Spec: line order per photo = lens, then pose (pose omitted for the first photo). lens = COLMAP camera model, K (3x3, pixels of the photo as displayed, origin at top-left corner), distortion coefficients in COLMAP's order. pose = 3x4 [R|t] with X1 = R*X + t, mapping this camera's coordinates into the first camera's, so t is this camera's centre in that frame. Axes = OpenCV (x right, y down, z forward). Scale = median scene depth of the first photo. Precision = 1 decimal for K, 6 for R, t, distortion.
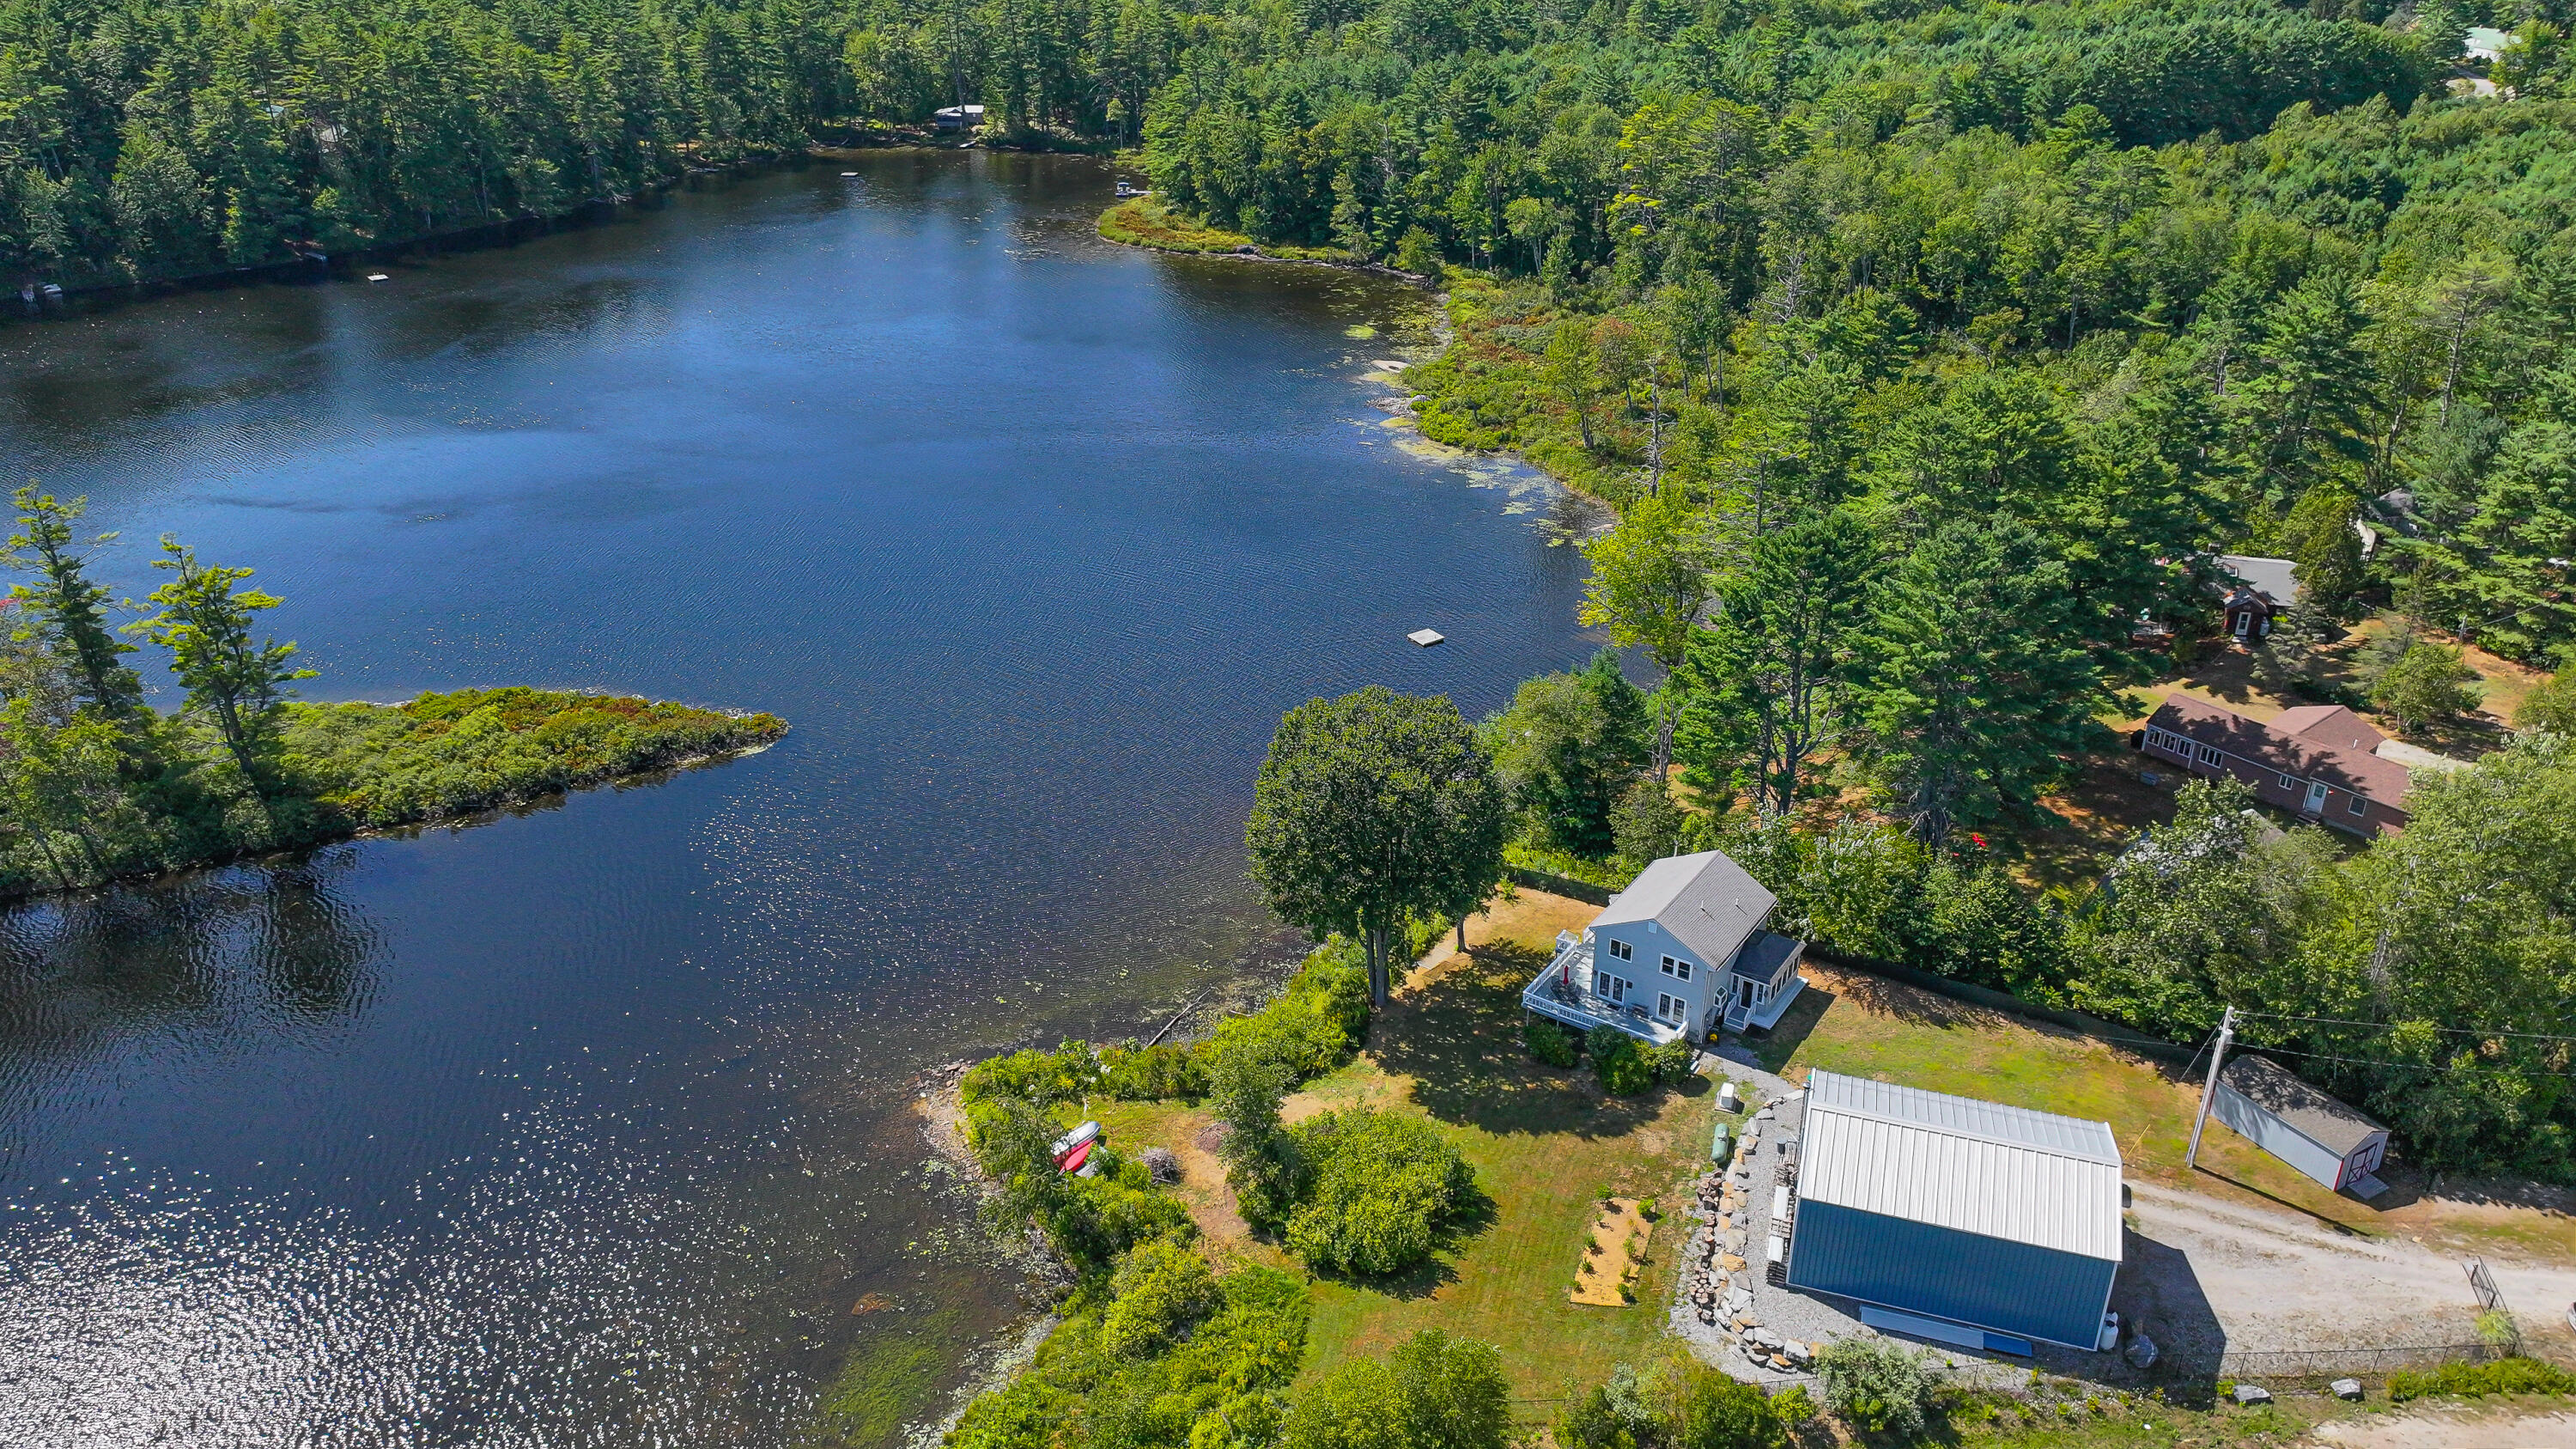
lens RADIAL K [[1800.2, 0, 1283.8], [0, 1800.2, 691.3], [0, 0, 1]] dist [-0.003745, 0.018548]
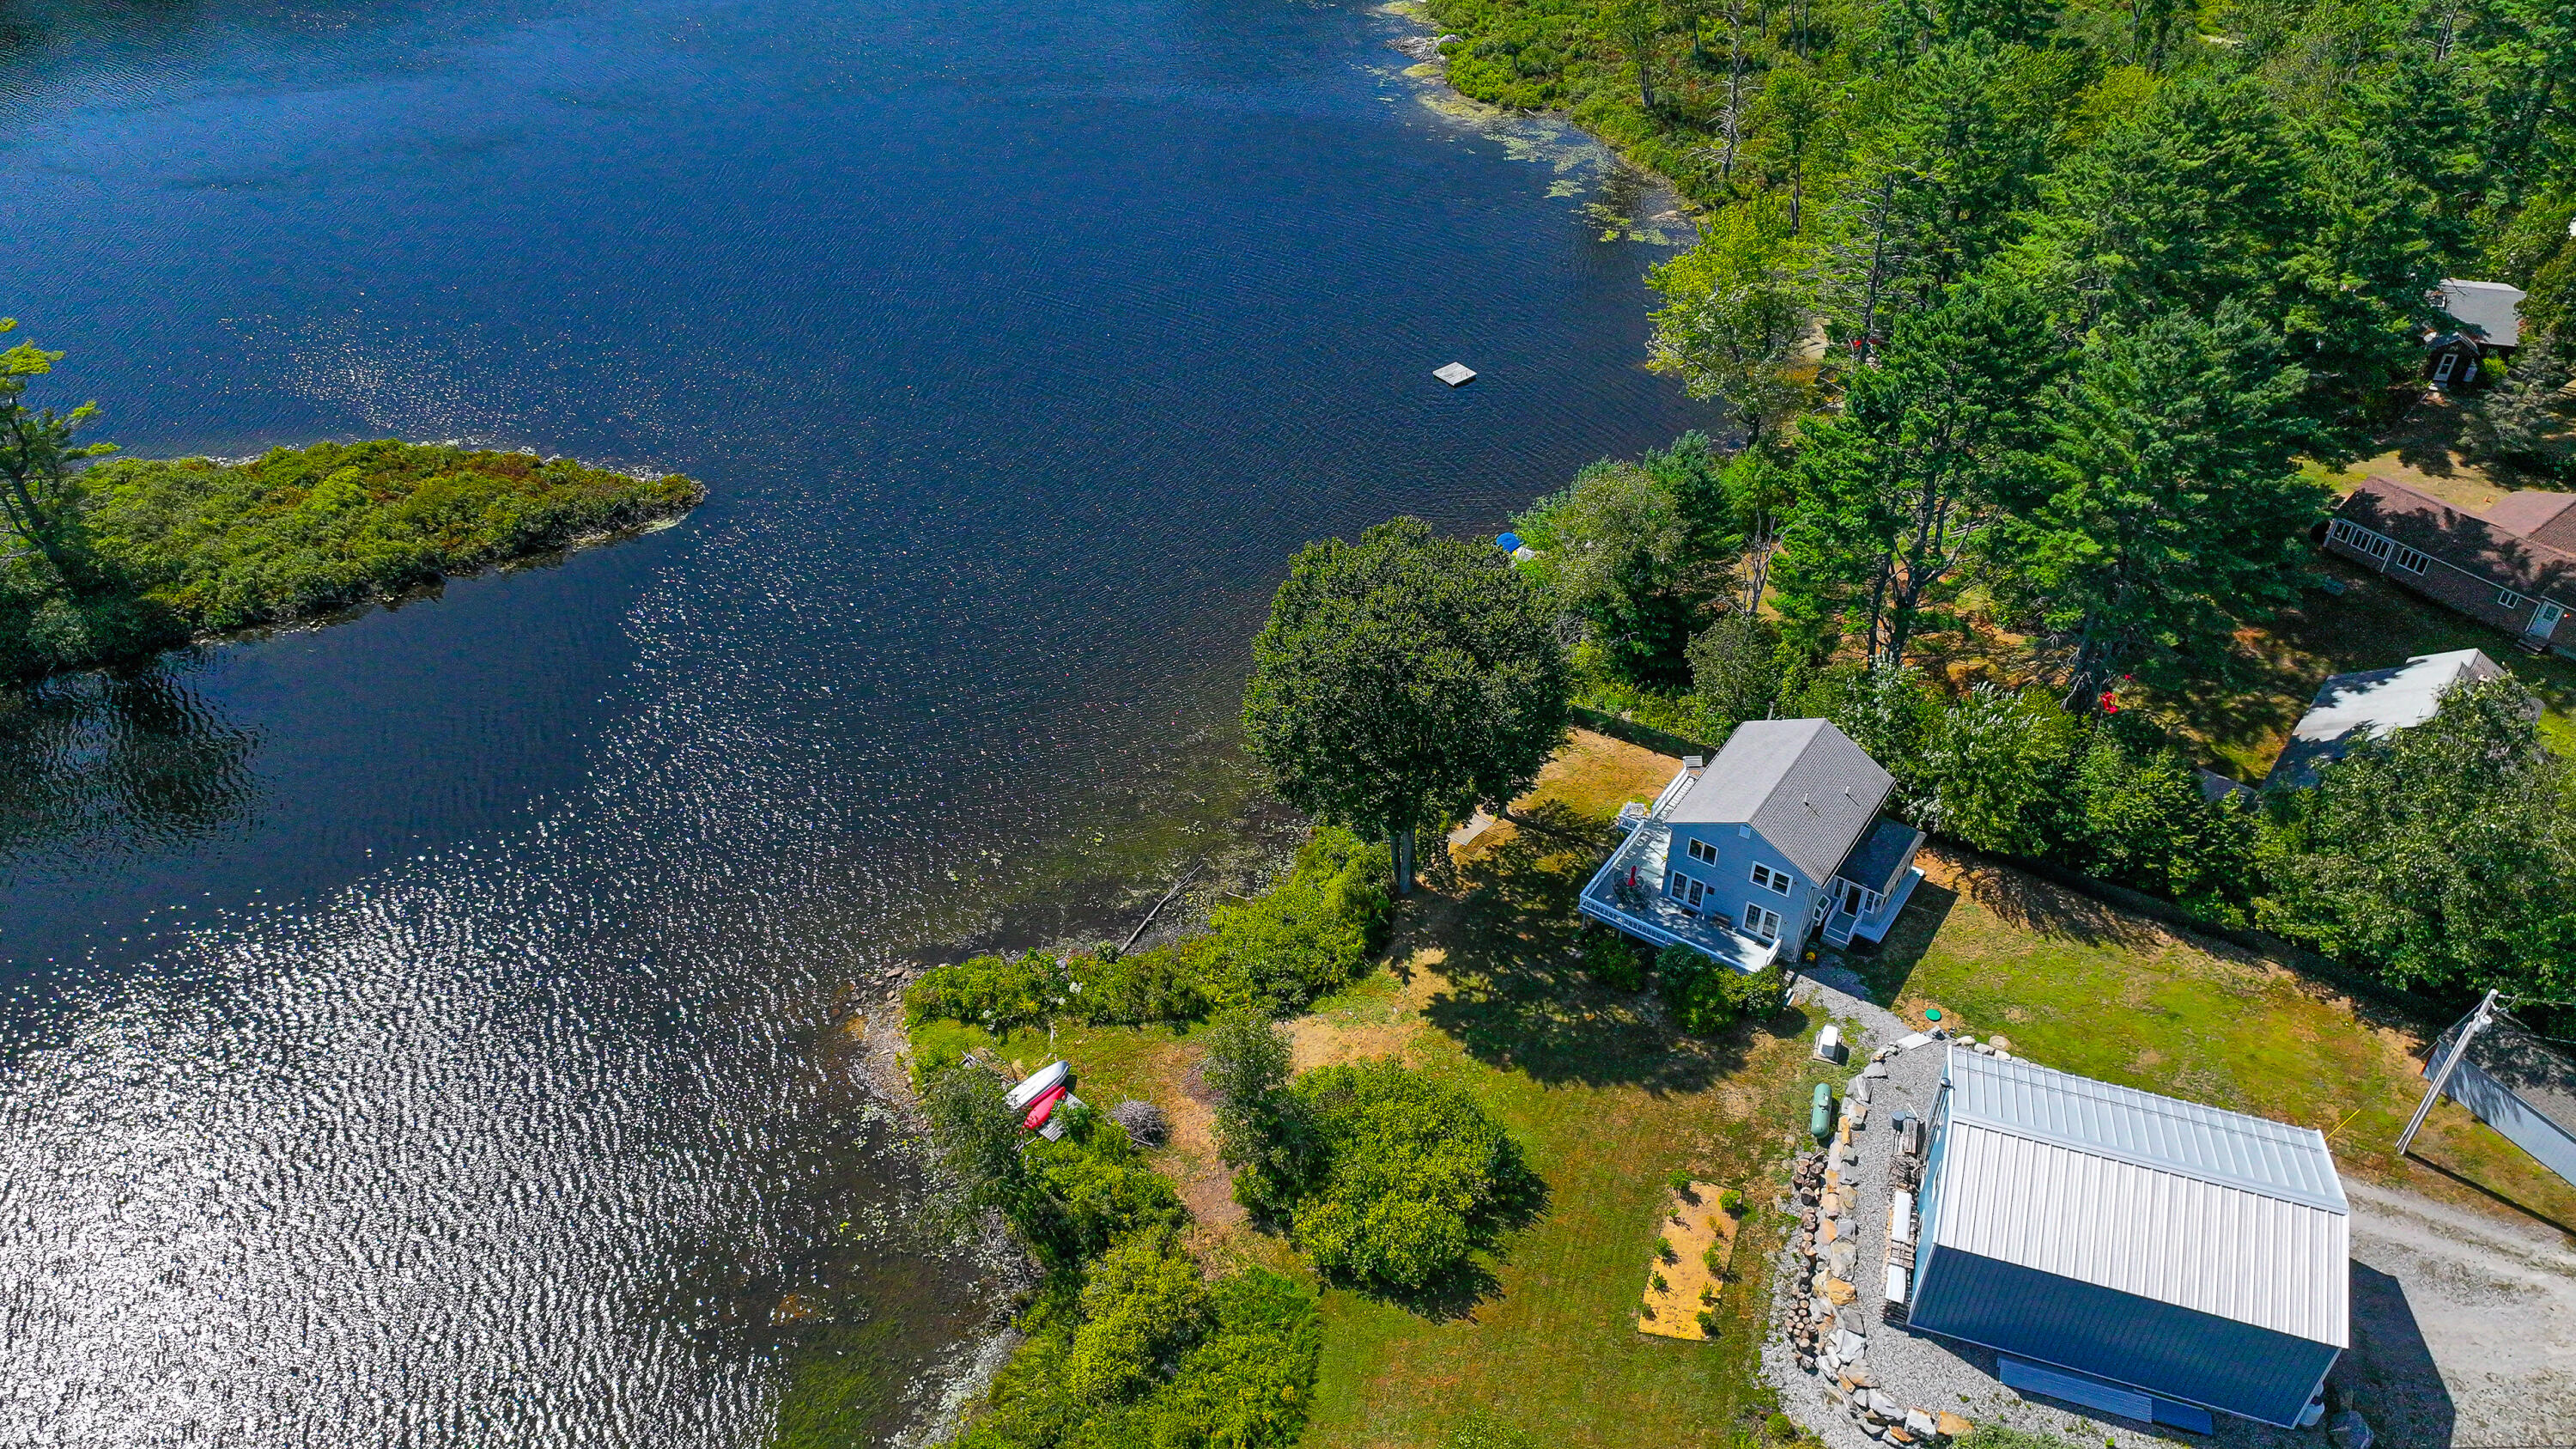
lens RADIAL K [[1800.2, 0, 1302.4], [0, 1800.2, 716.7], [0, 0, 1]] dist [-0.003745, 0.018548]
pose [[0.999982, -0.005075, 0.003112, 0.002879], [0.004235, 0.973785, 0.227430, -0.076011], [-0.004185, -0.227413, 0.973789, 0.165189]]
